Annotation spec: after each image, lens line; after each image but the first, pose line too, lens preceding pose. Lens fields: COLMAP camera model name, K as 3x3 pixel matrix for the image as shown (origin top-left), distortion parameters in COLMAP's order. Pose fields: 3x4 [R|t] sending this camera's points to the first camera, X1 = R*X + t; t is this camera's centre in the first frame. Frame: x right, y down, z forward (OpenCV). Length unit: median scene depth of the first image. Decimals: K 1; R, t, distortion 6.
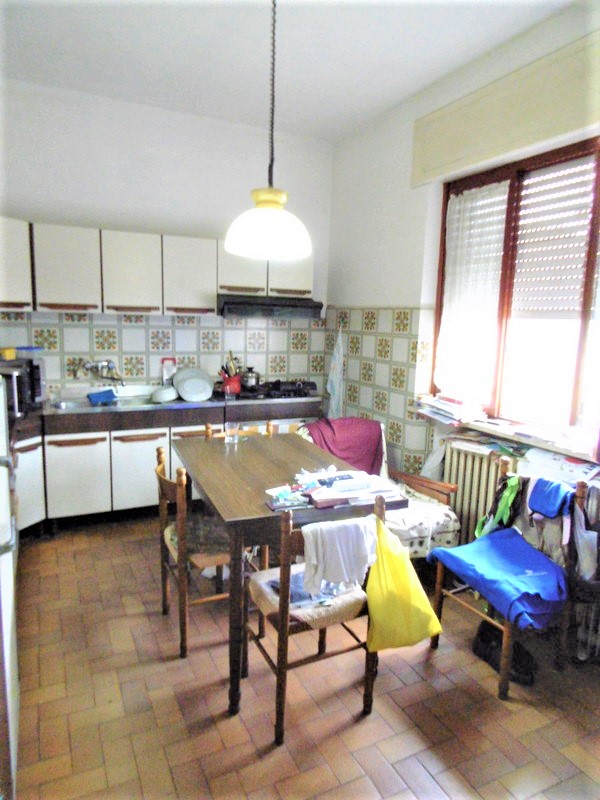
lens RADIAL K [[519.8, 0, 300.0], [0, 519.8, 400.0], [0, 0, 1]] dist [-0.001312, -0.002150]
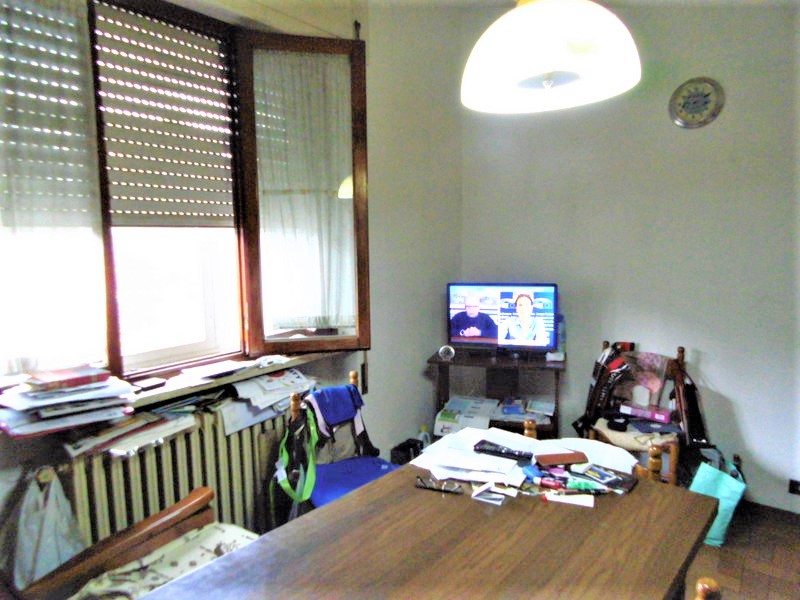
lens RADIAL K [[519.8, 0, 400.0], [0, 519.8, 300.0], [0, 0, 1]] dist [-0.001312, -0.002150]
pose [[-0.438582, -0.122425, 0.890313, -0.344040], [0.146126, 0.967780, 0.205060, -0.153495], [-0.886732, 0.220033, -0.406561, 1.001133]]
